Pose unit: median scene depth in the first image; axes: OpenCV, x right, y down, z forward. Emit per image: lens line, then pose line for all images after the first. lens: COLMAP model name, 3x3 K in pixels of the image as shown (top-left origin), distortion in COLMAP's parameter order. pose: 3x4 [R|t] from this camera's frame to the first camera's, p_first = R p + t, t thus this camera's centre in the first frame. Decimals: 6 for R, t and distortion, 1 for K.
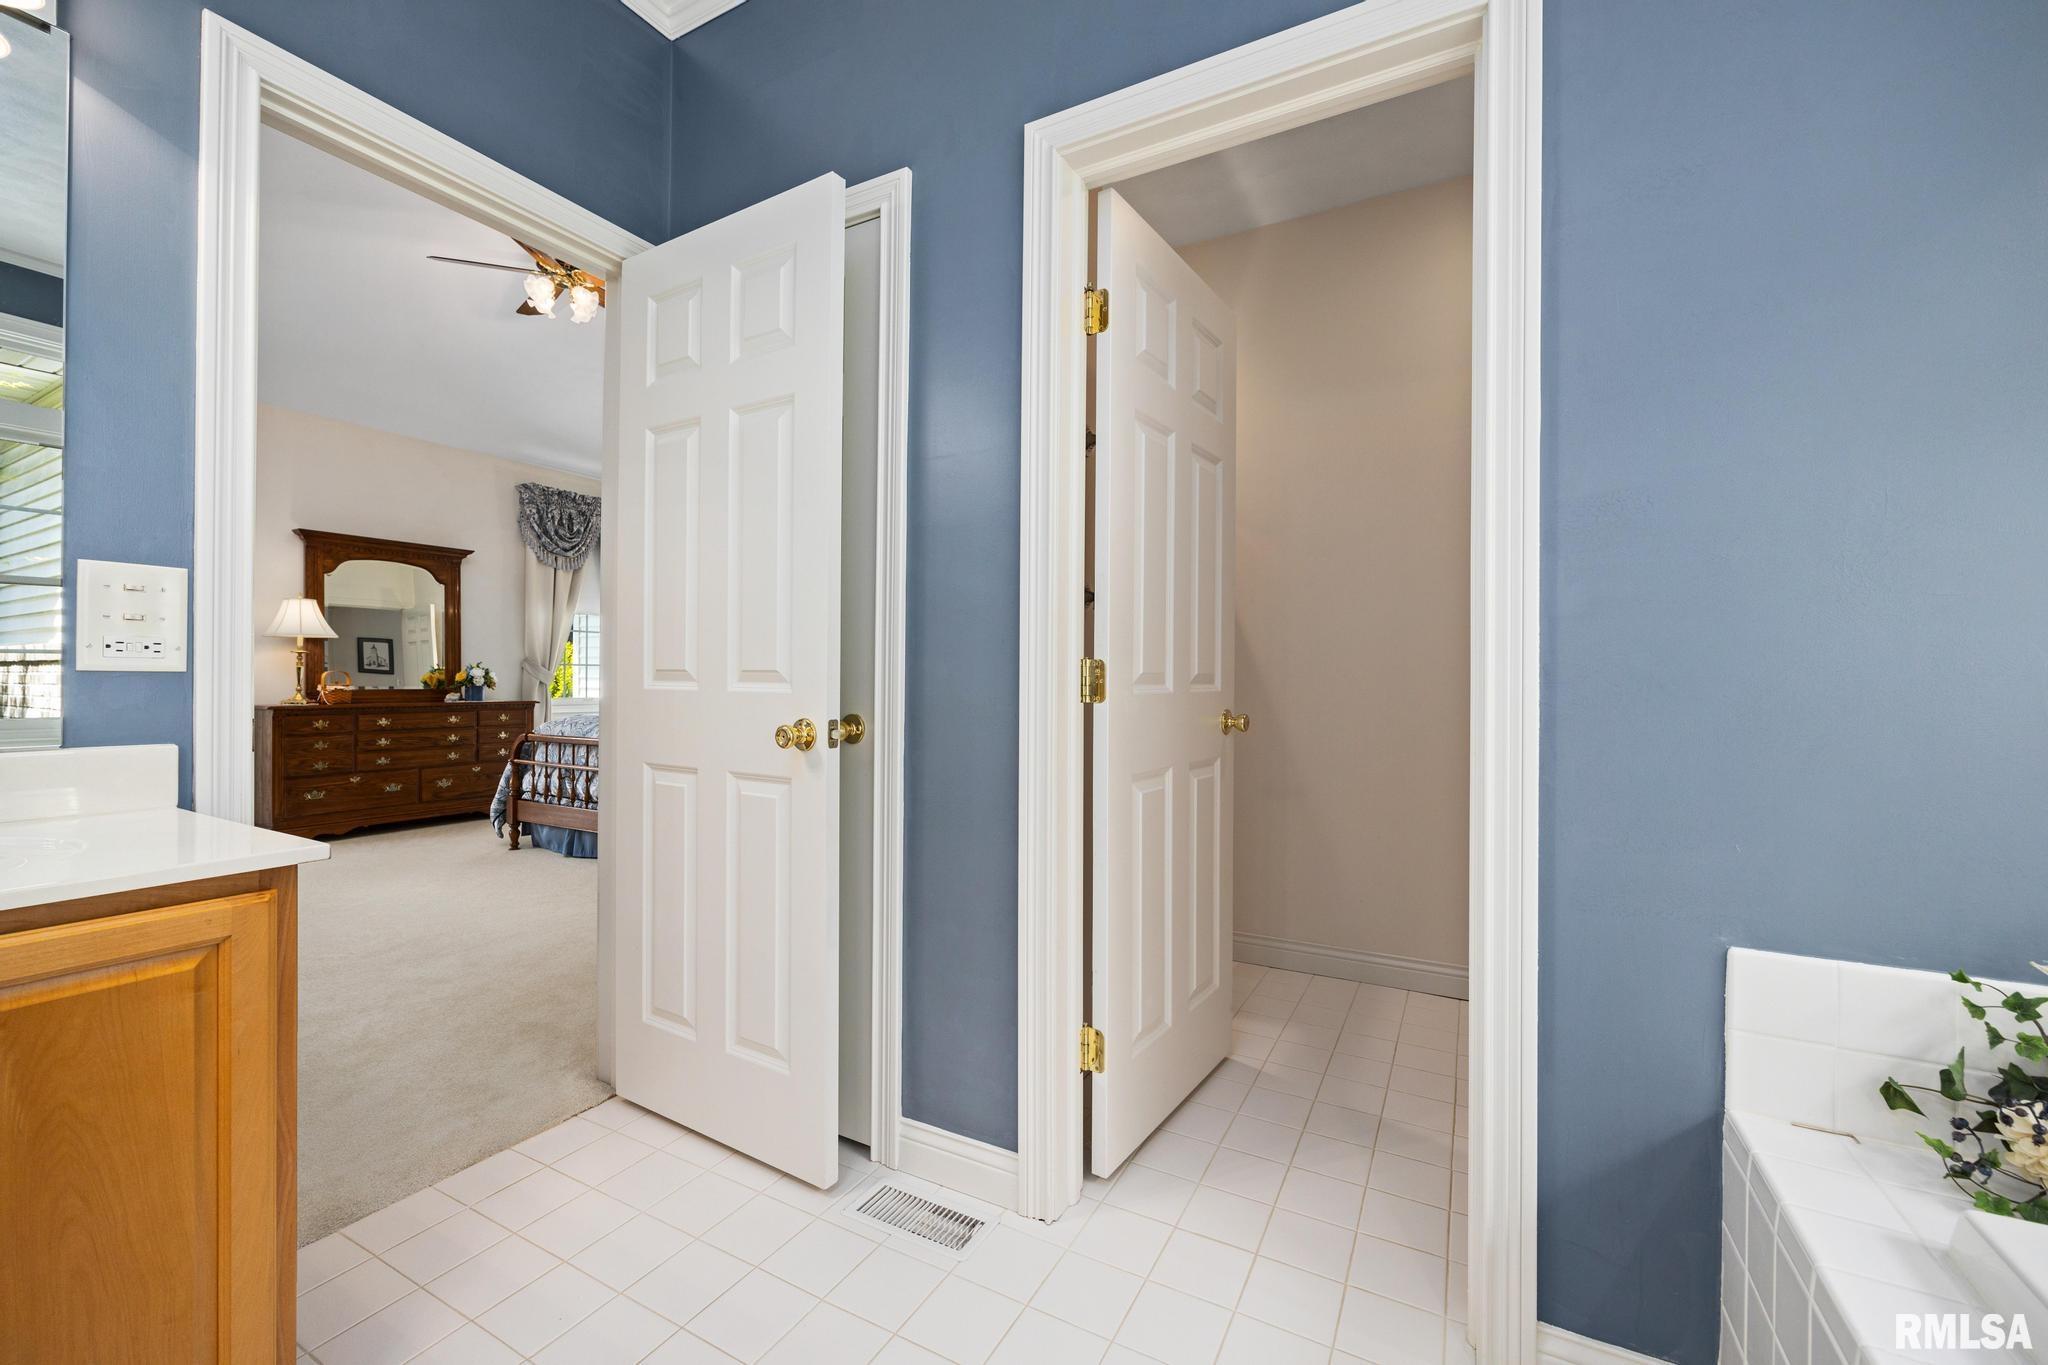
lens RADIAL K [[812.1, 0, 1035.6], [0, 812.1, 676.9], [0, 0, 1]] dist [-0.002510, -0.000191]
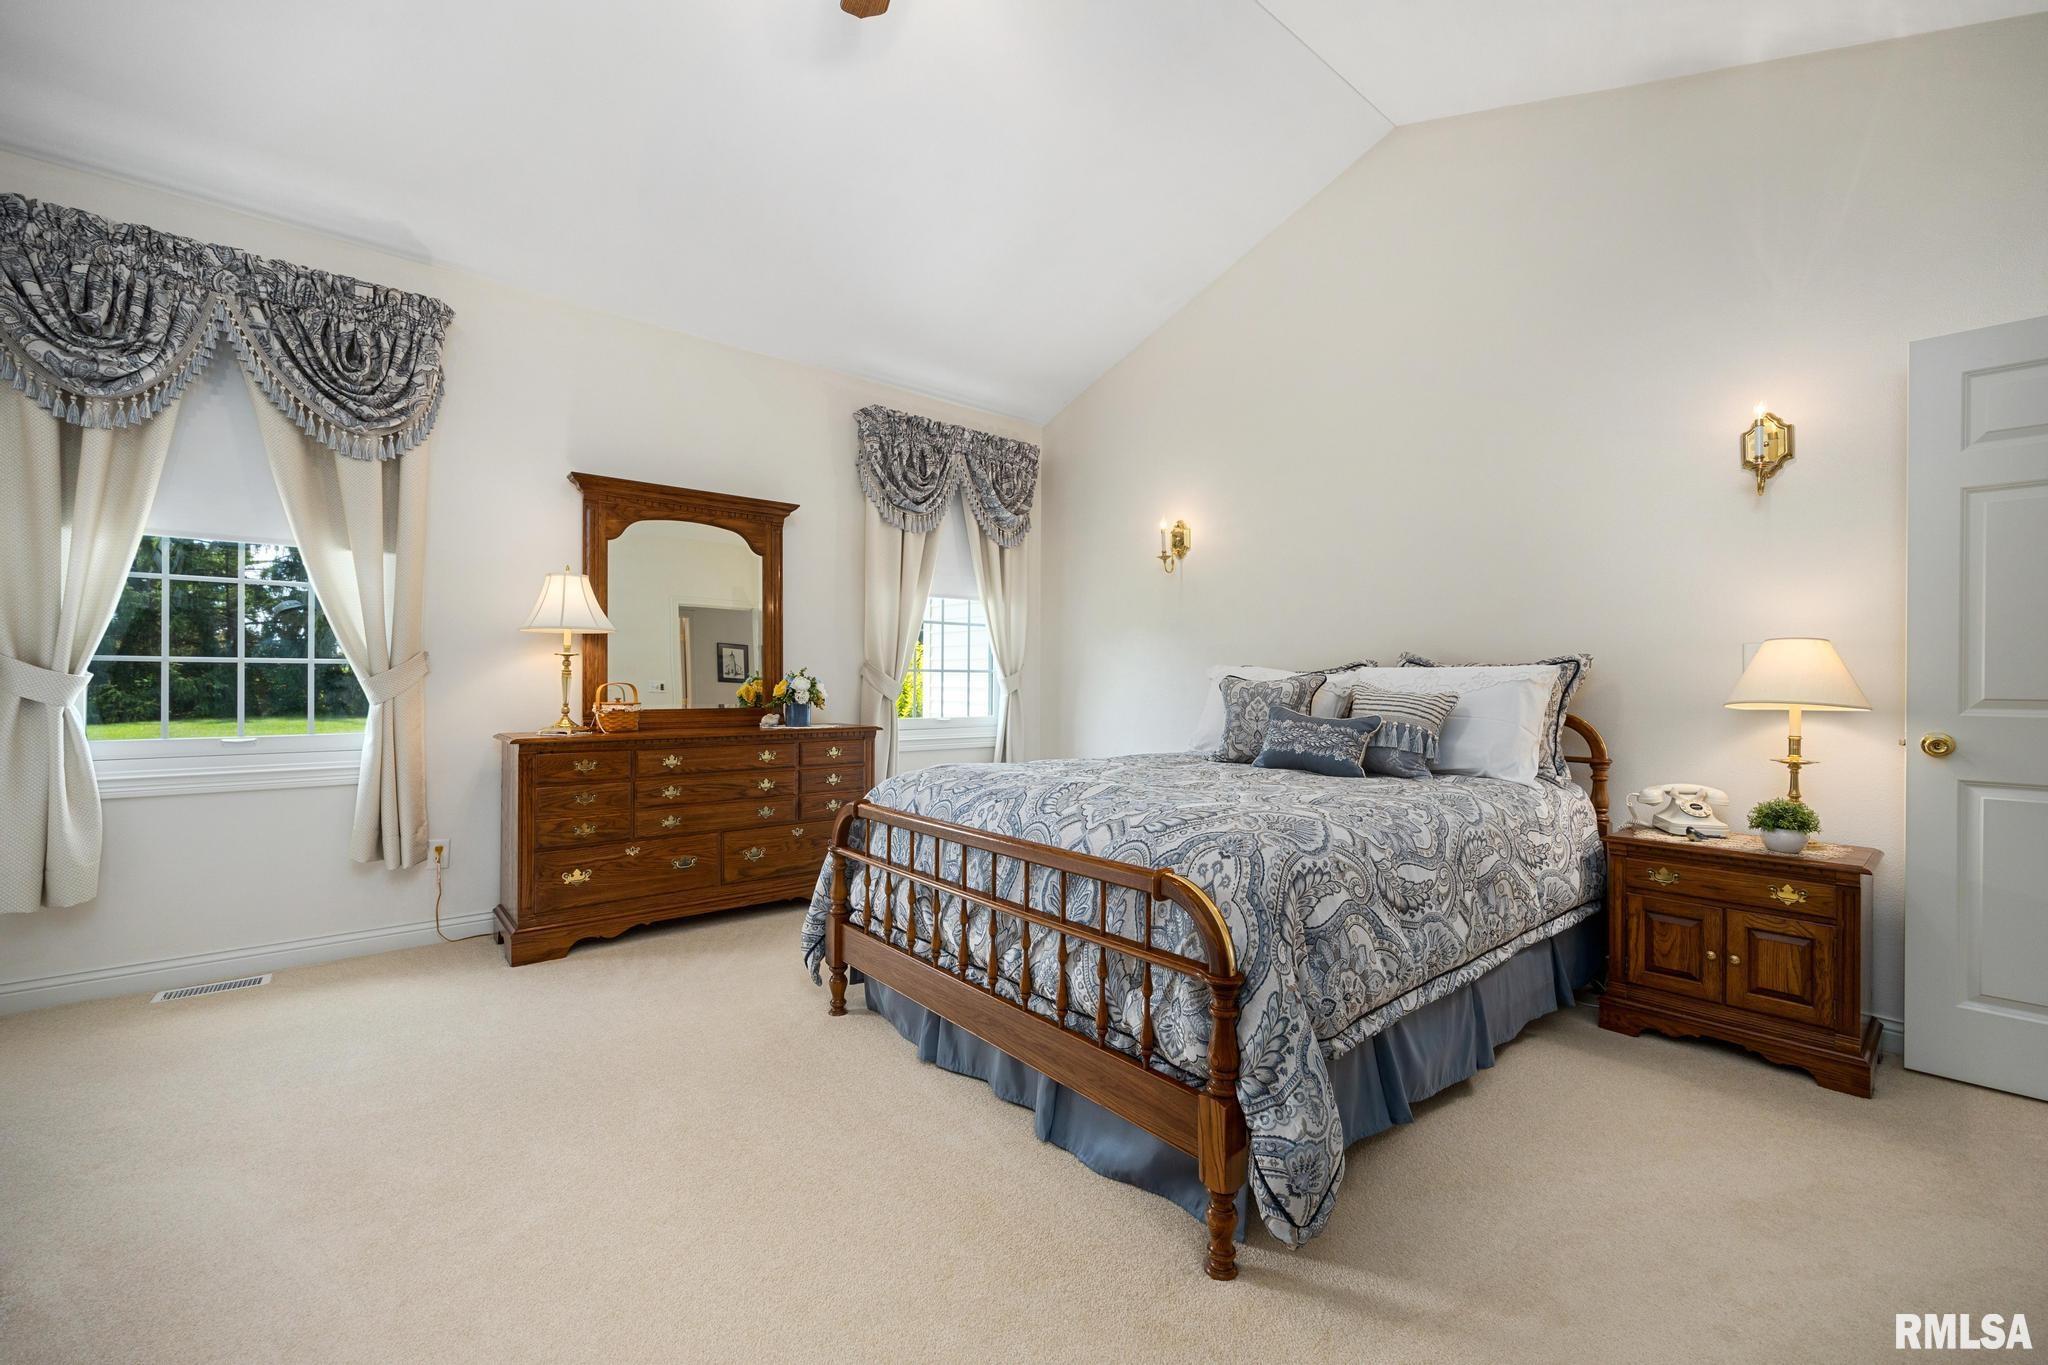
lens RADIAL K [[812.1, 0, 1023.6], [0, 812.1, 678.2], [0, 0, 1]] dist [-0.002510, -0.000191]
pose [[0.926593, -0.001428, -0.376062, -0.277623], [-0.000388, 0.999989, -0.004753, -0.007090], [0.376065, 0.004550, 0.926582, 0.466229]]
